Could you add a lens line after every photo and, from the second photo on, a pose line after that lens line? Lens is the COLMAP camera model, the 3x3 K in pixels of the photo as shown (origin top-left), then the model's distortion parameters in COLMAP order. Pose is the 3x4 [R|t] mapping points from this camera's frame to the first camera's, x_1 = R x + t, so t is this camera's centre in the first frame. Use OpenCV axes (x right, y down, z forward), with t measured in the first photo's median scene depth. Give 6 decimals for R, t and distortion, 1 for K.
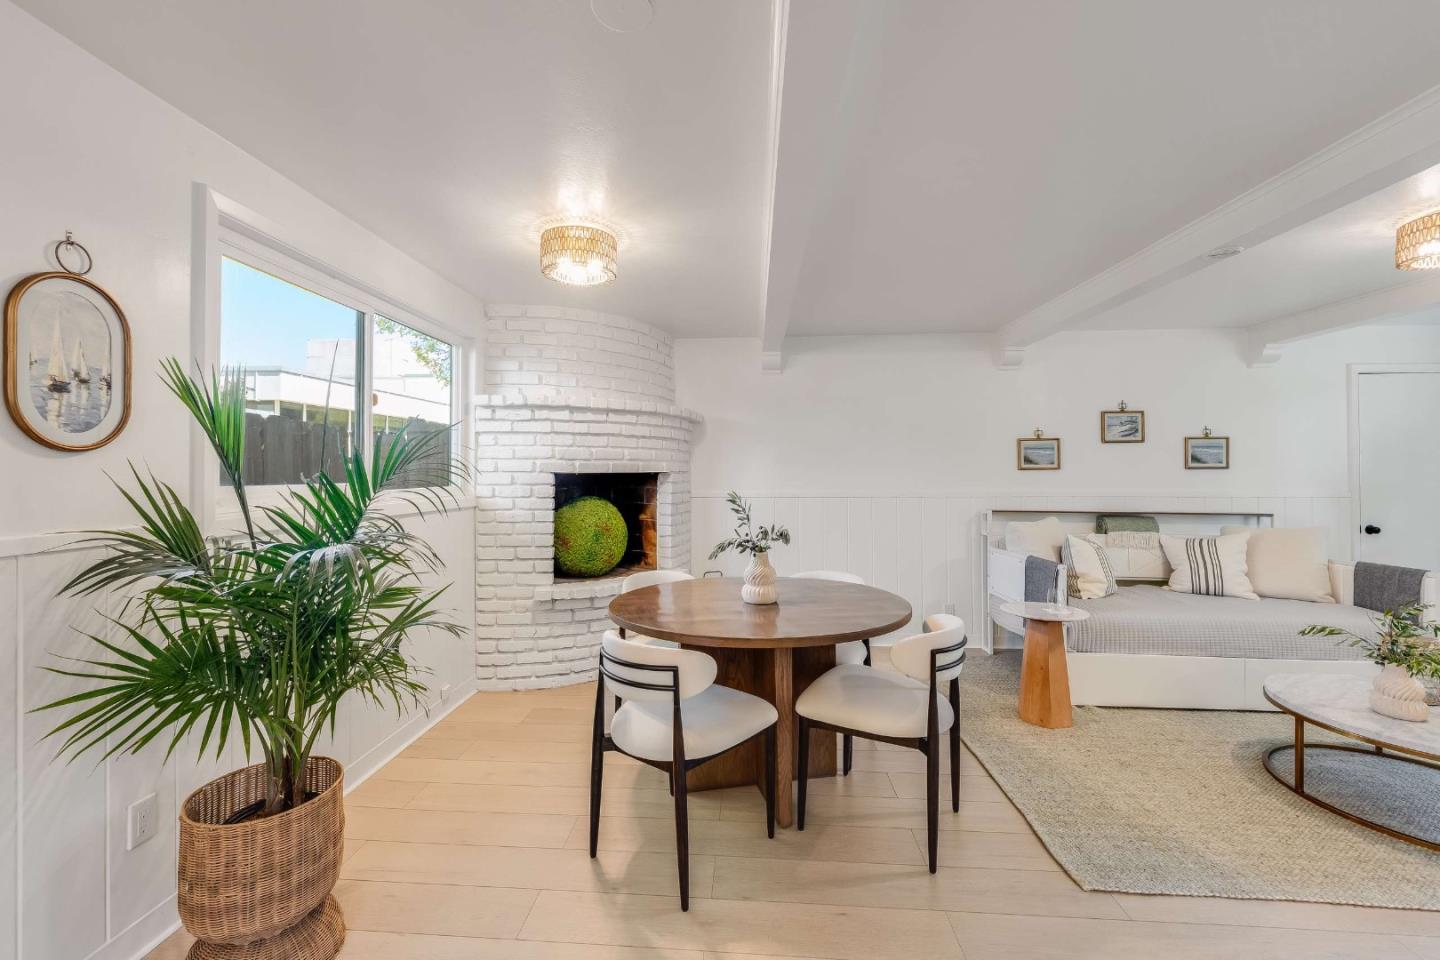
lens RADIAL K [[597.6, 0, 708.6], [0, 597.6, 471.3], [0, 0, 1]] dist [-0.000292, -0.000480]
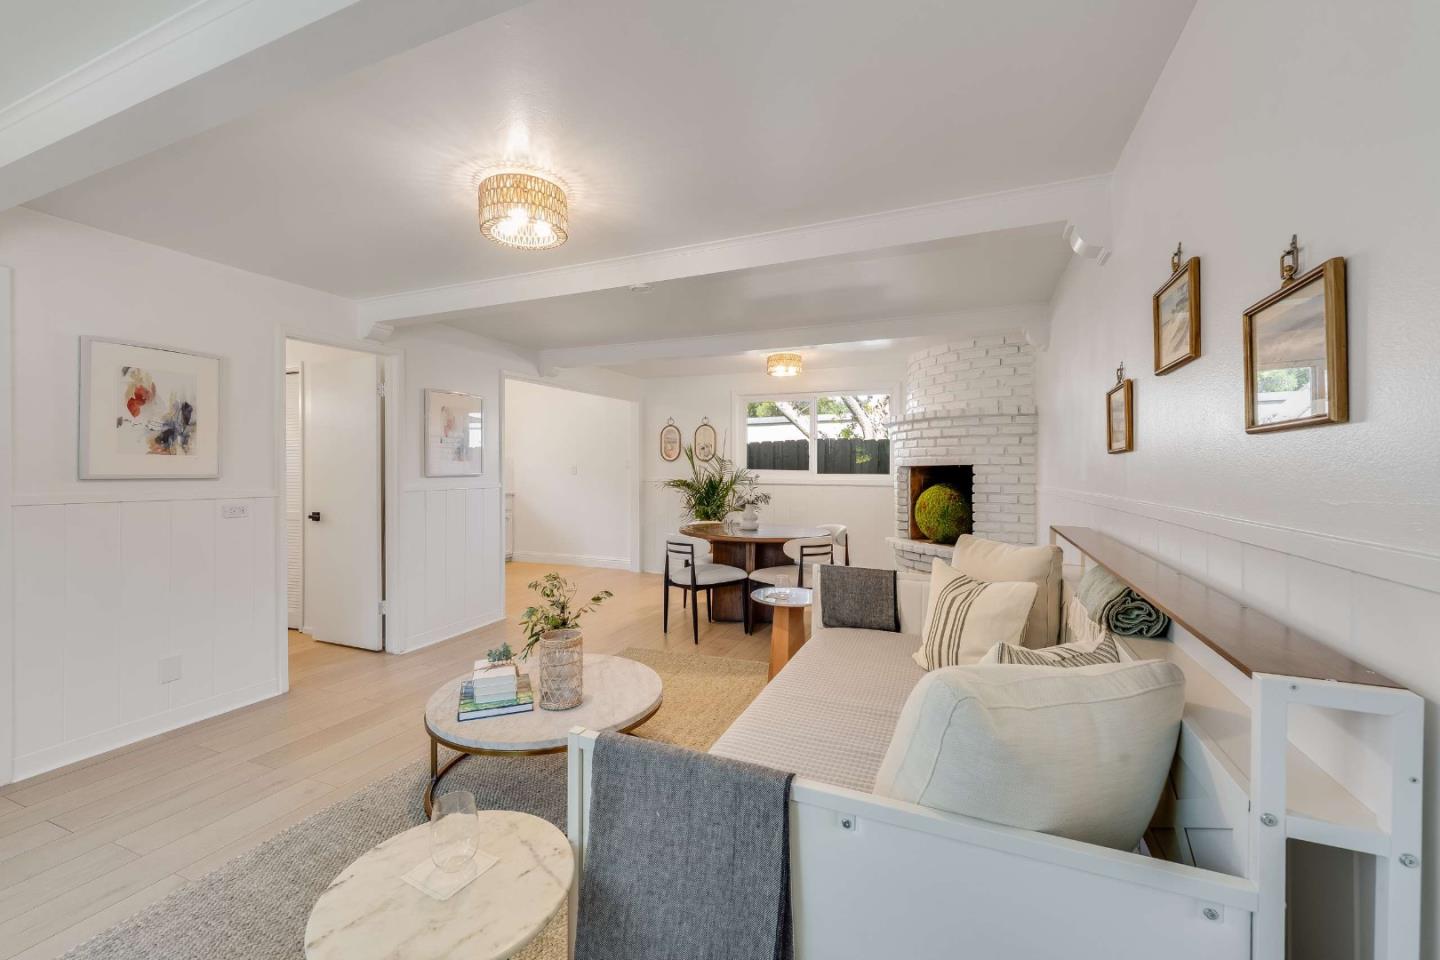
lens RADIAL K [[584.4, 0, 706.7], [0, 584.4, 478.9], [0, 0, 1]] dist [0.002520, 0.000694]
pose [[-0.343489, 0.012633, -0.939072, 1.163237], [-0.003096, 0.999889, 0.014584, 0.014069], [0.939152, 0.007917, -0.343412, 0.911200]]
